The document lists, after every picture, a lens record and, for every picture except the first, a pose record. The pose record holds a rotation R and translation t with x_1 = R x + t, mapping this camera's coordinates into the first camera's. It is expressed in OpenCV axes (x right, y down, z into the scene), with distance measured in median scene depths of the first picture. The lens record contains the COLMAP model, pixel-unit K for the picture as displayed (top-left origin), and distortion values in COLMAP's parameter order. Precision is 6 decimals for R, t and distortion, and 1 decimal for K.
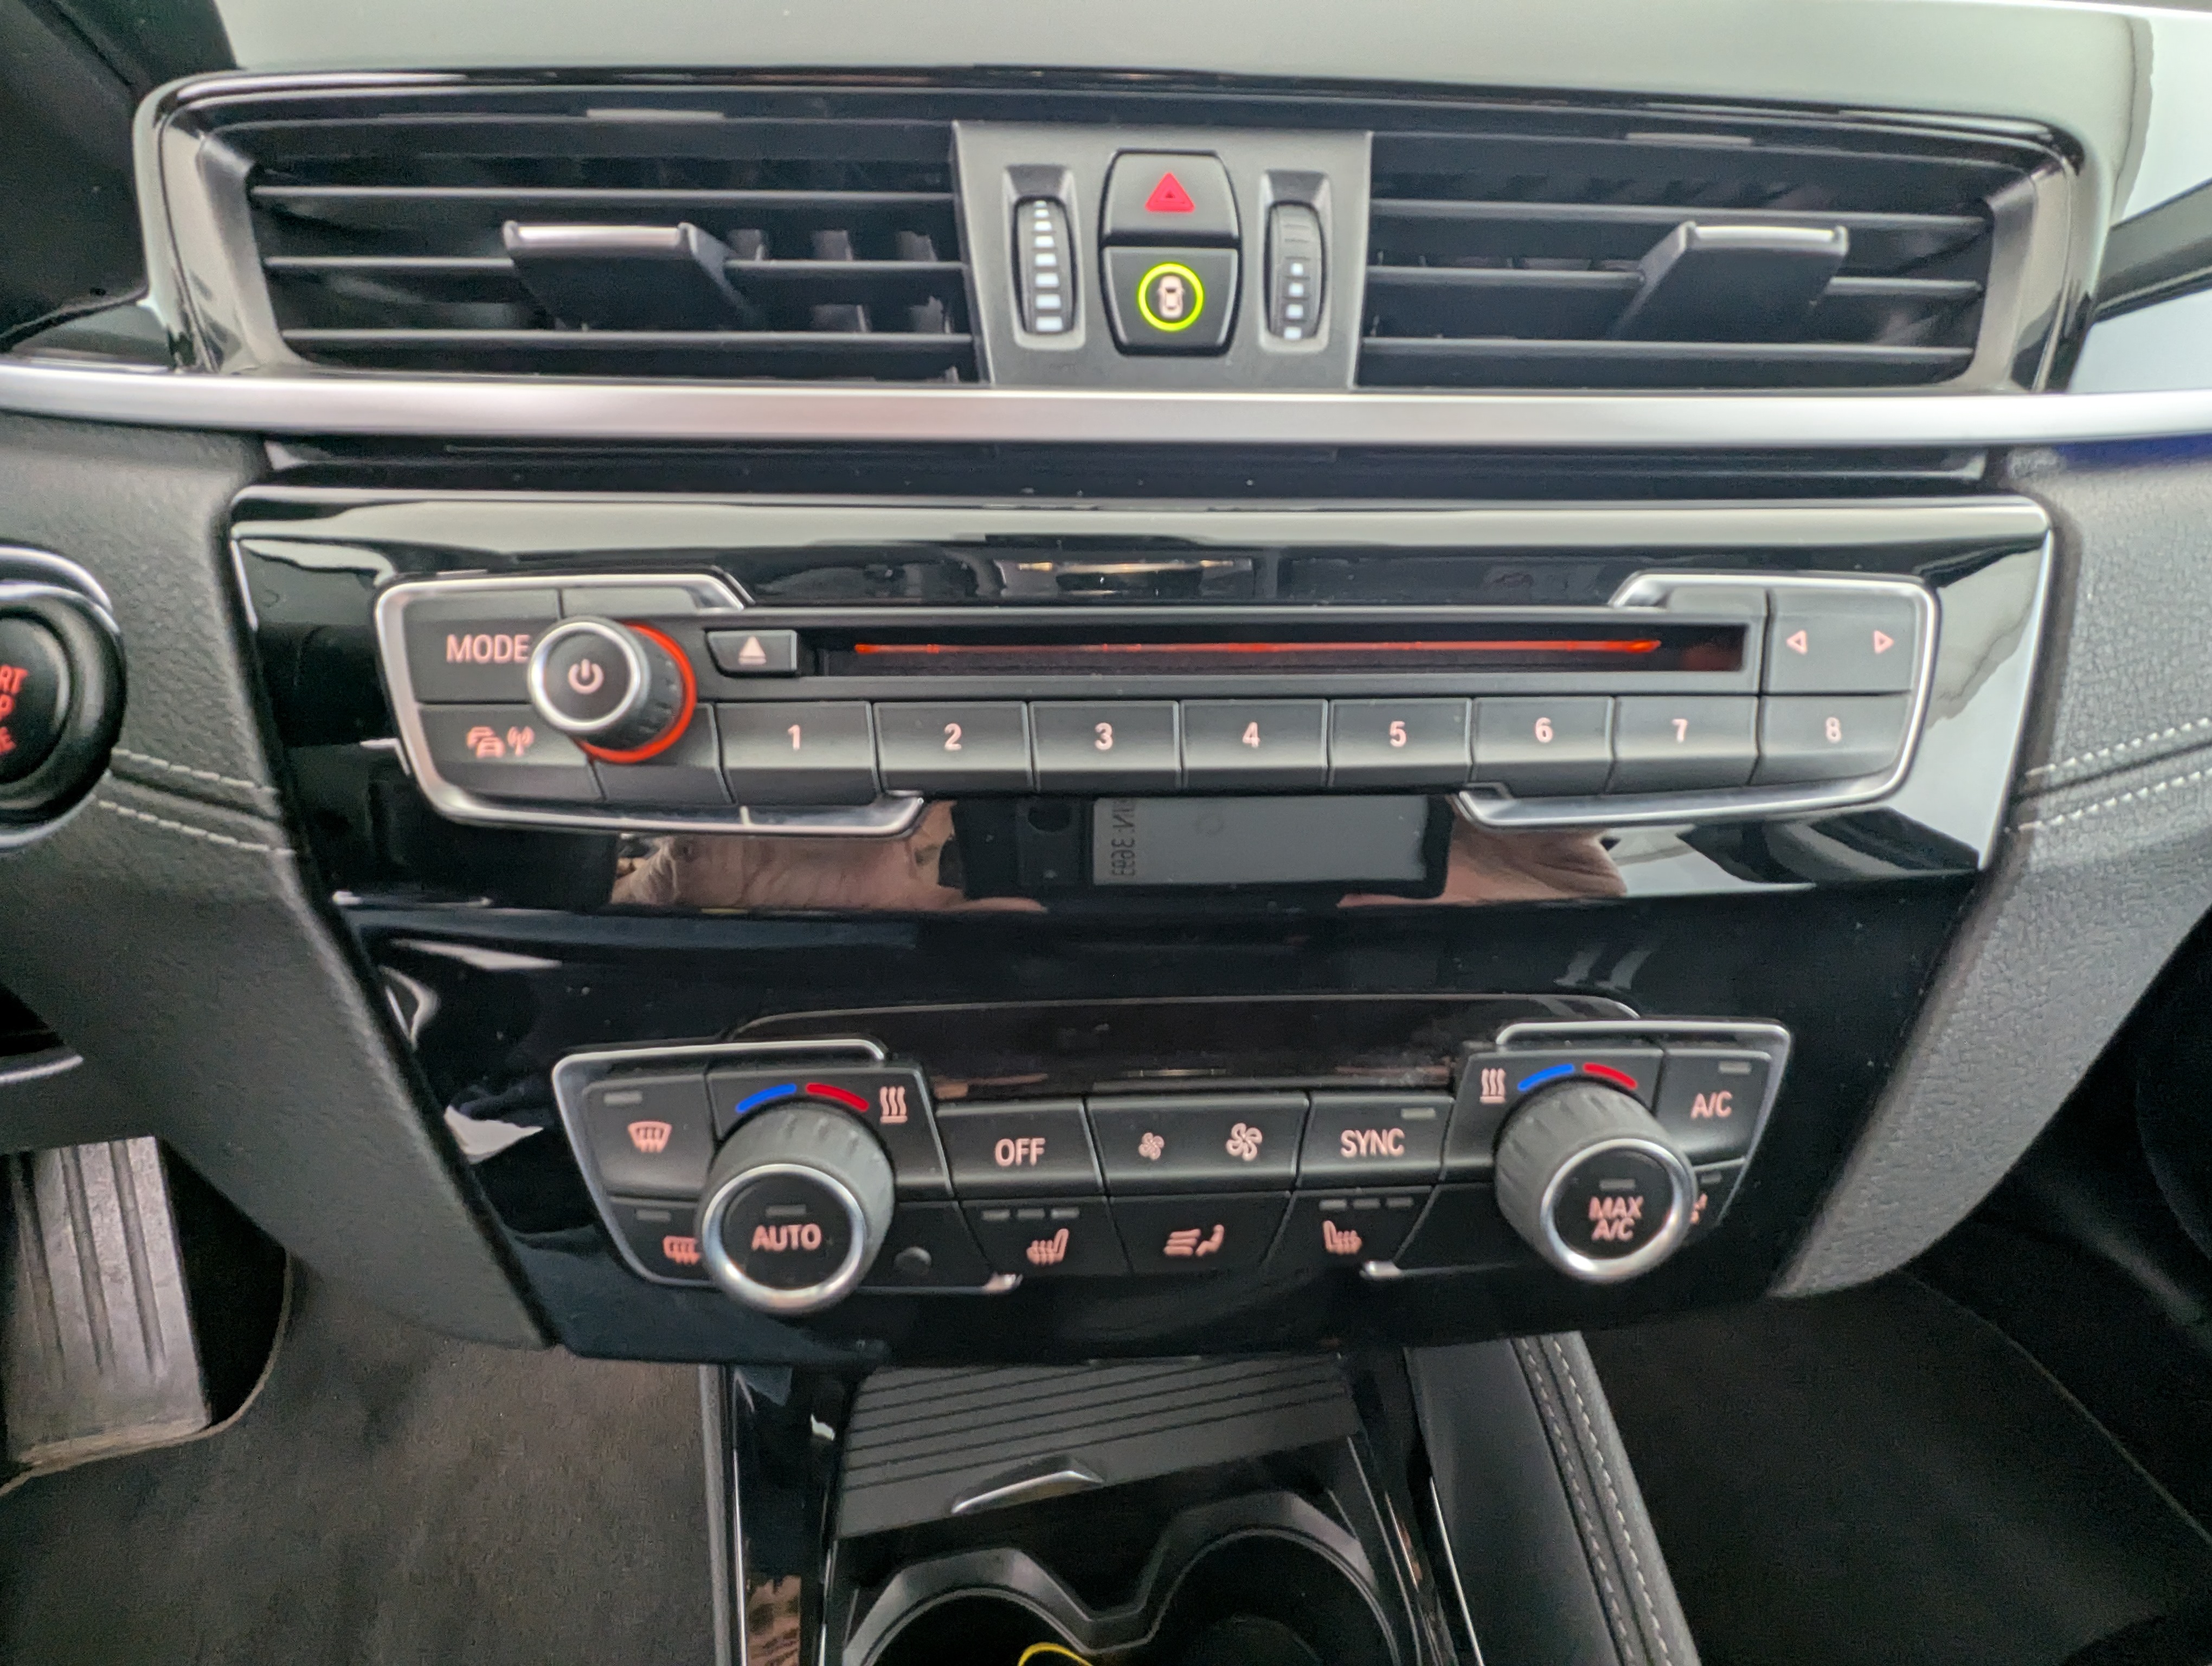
lens RADIAL K [[1058.8, 0, 1098.1], [0, 1058.8, 862.5], [0, 0, 1]] dist [0.002818, 0.001280]
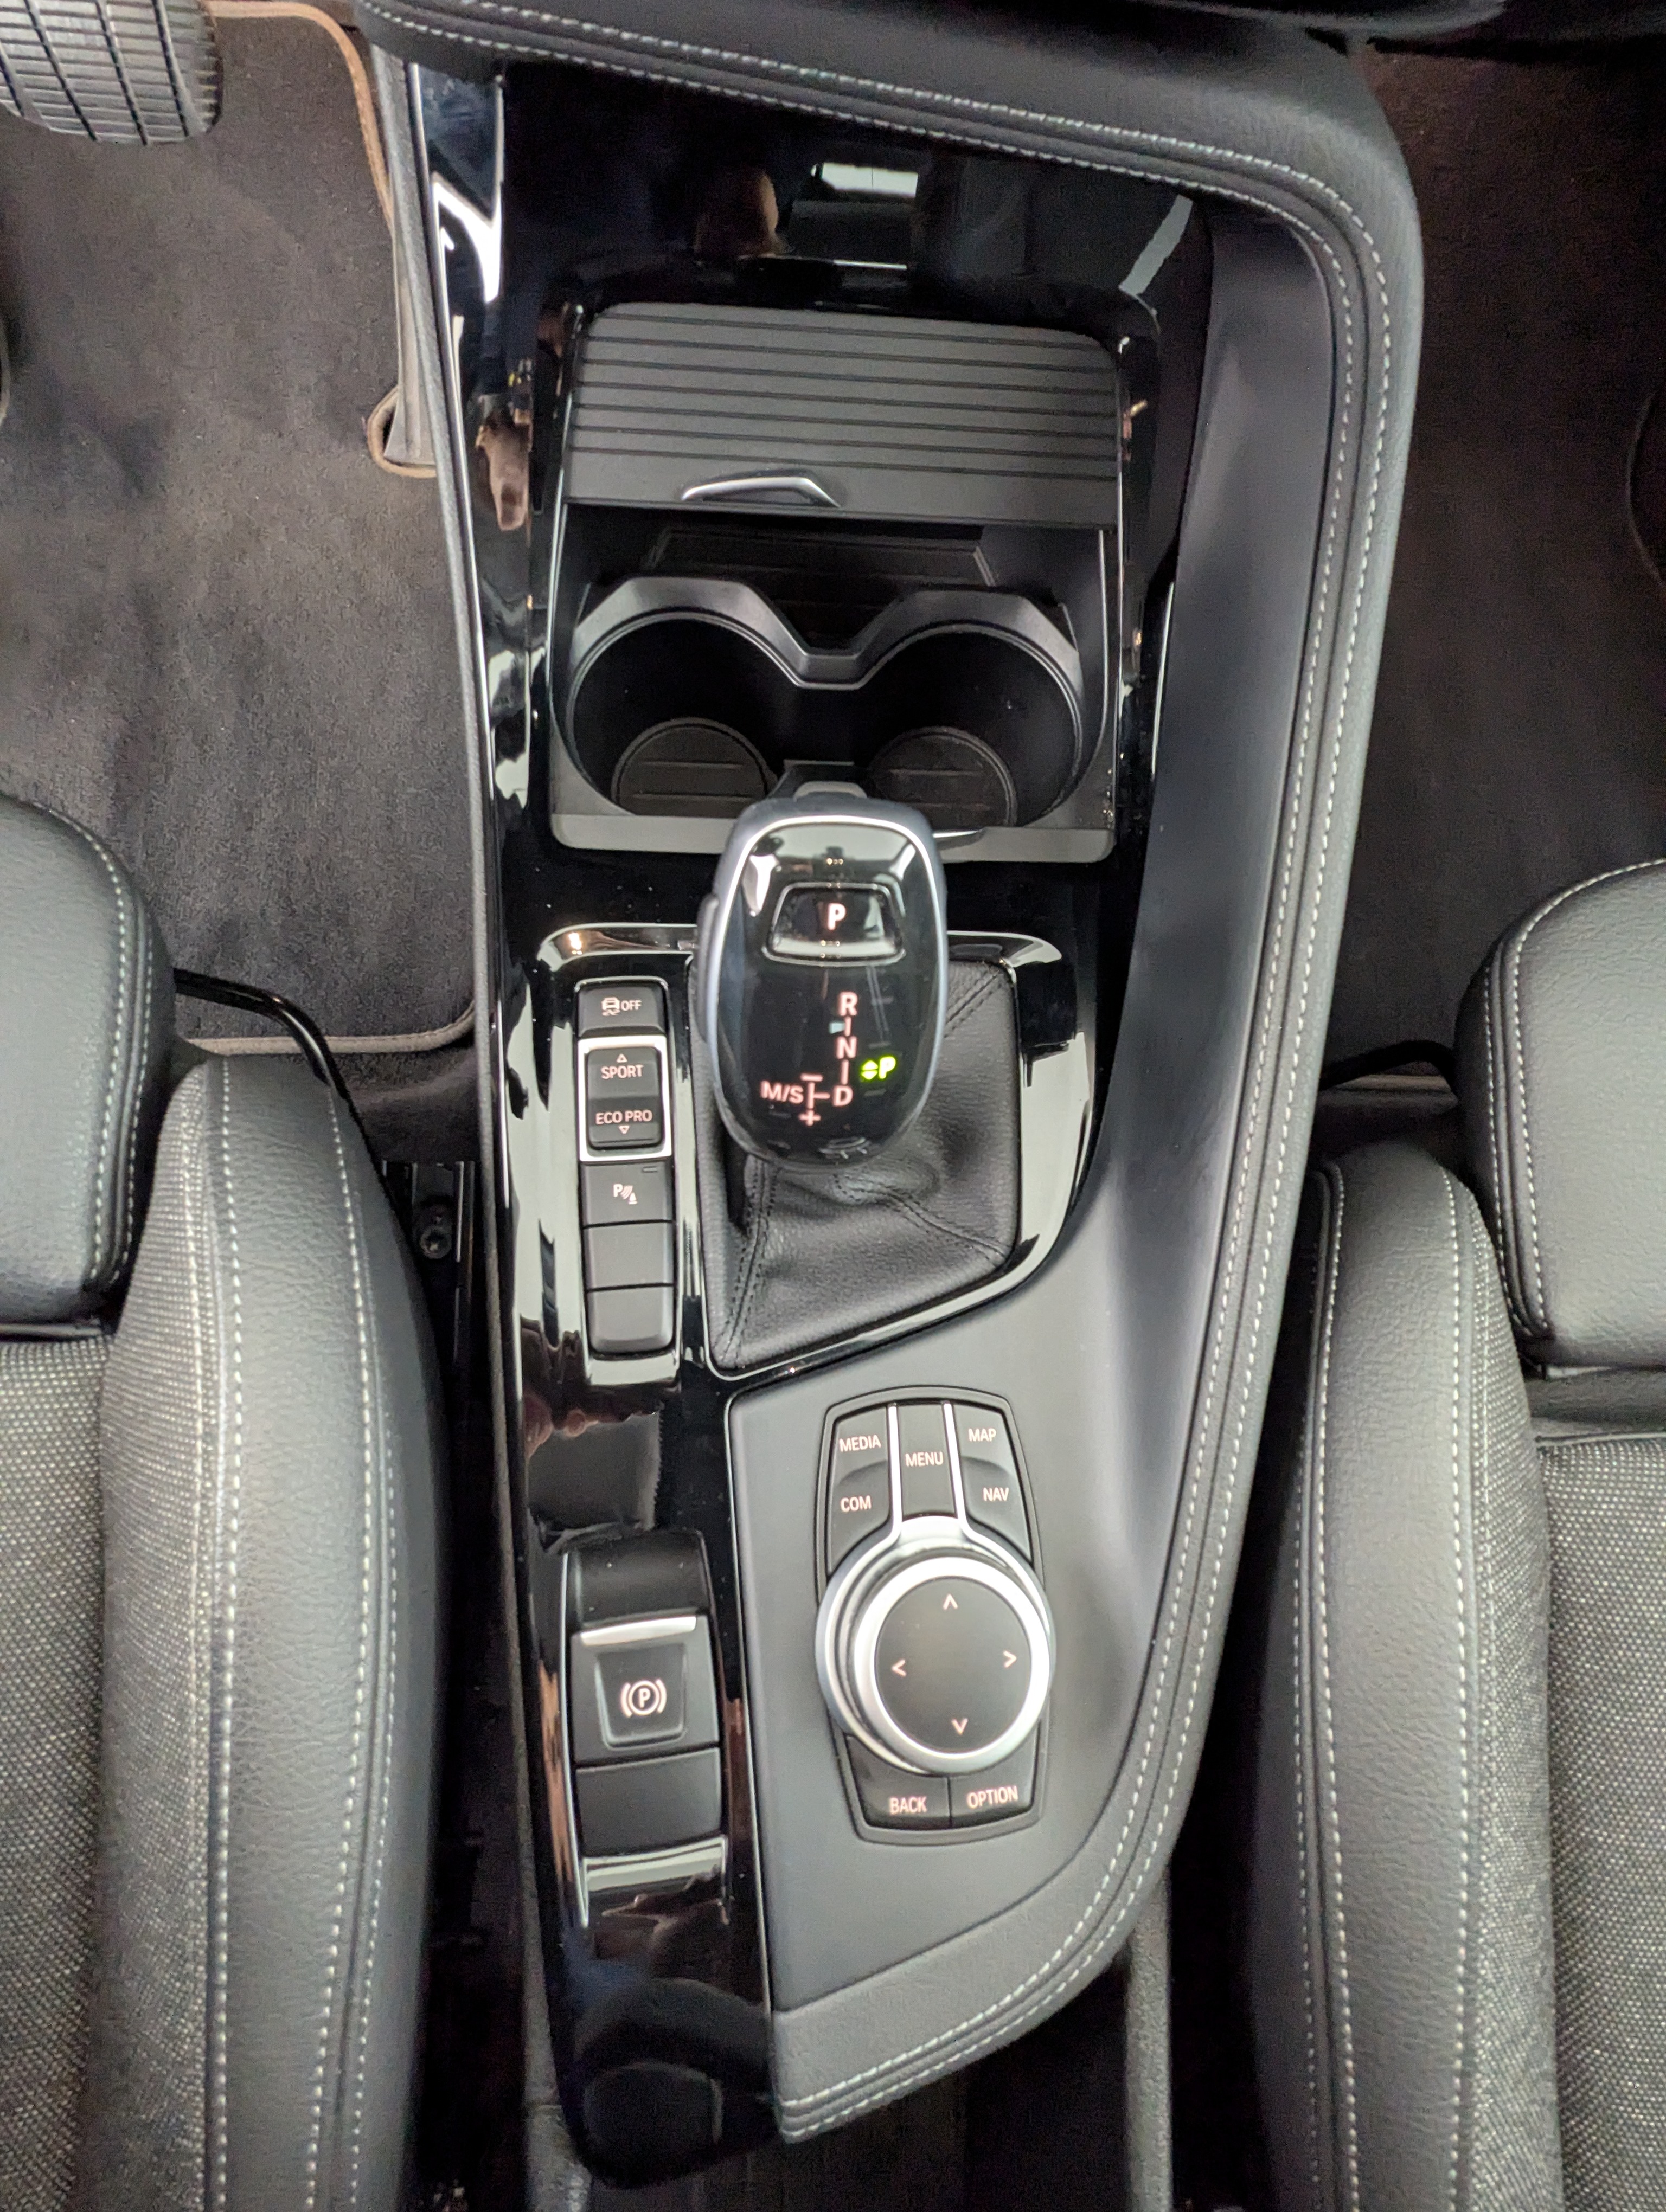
lens RADIAL K [[1058.8, 0, 826.9], [0, 1058.8, 1084.3], [0, 0, 1]] dist [0.002818, 0.001280]
pose [[0.982121, 0.186713, 0.024020, 0.135069], [-0.152167, 0.712257, 0.685227, 0.597626], [0.110832, -0.676631, 0.727934, -0.106896]]
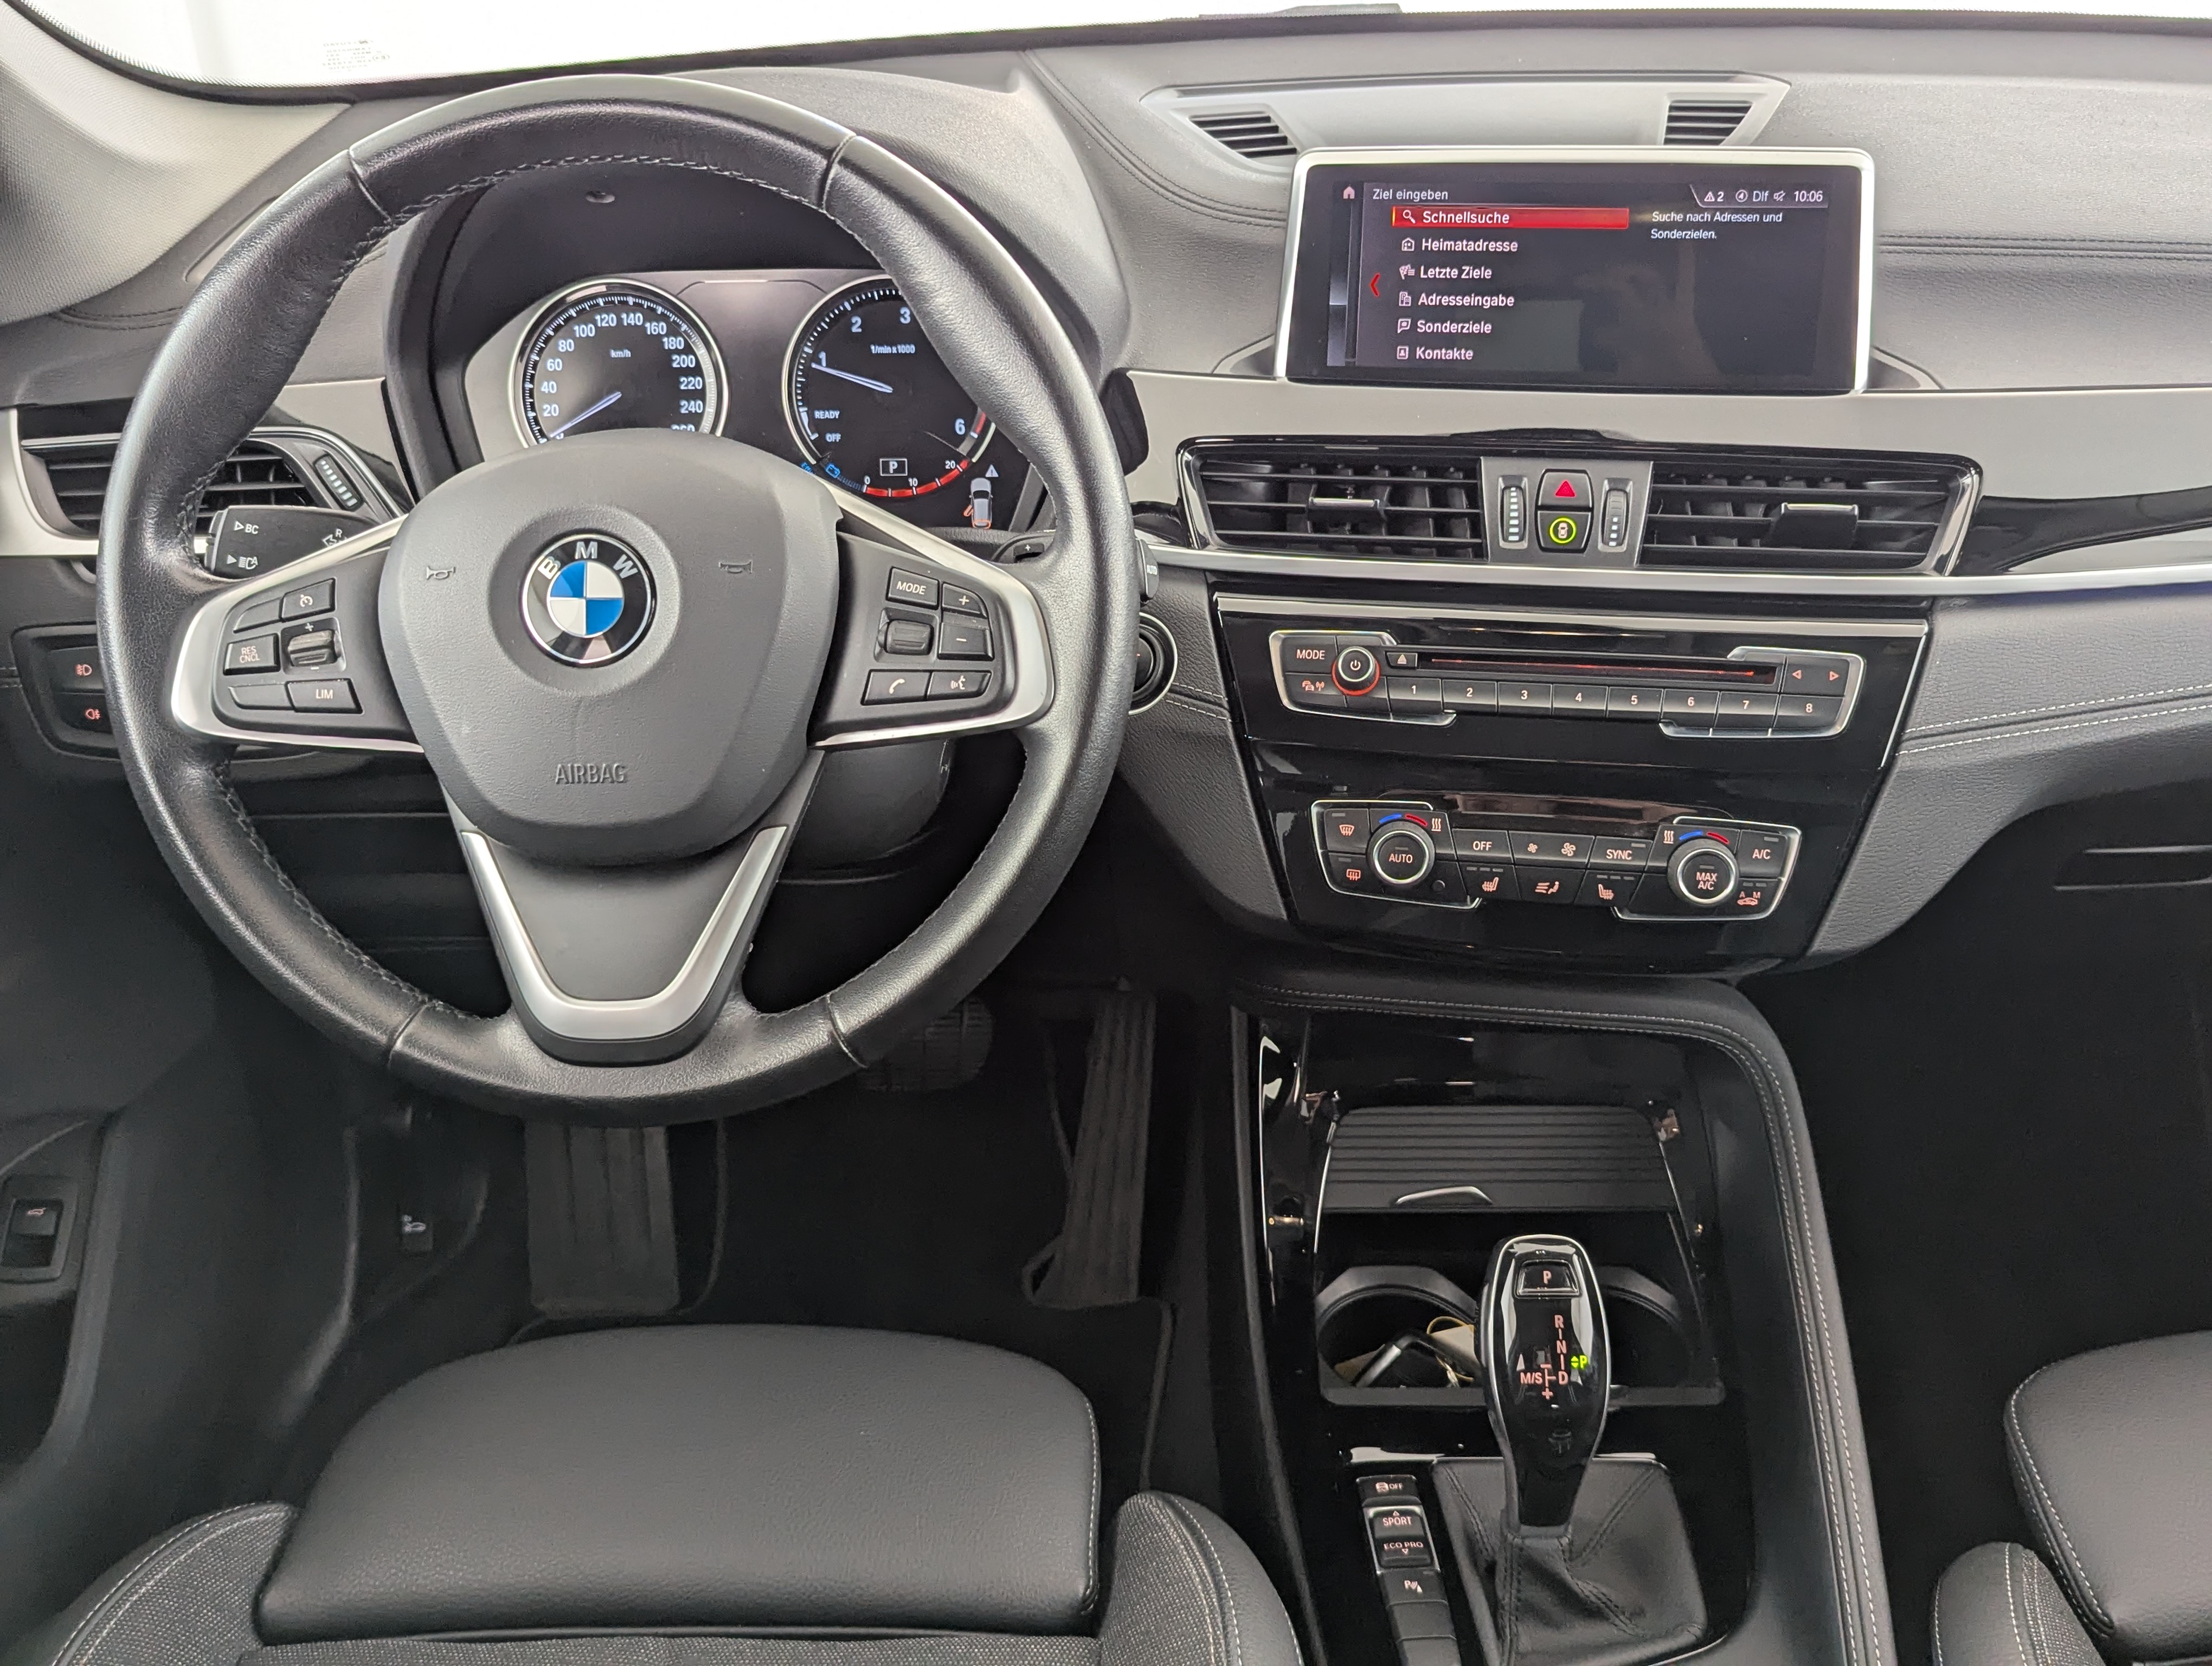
lens RADIAL K [[2071.2, 0, 1106.0], [0, 2071.2, 833.0], [0, 0, 1]] dist [0.038319, -0.005112]
pose [[0.978643, 0.064606, -0.195152, 0.014635], [-0.084593, 0.991792, -0.095876, 0.769814], [0.187356, 0.110337, 0.976076, -4.039303]]
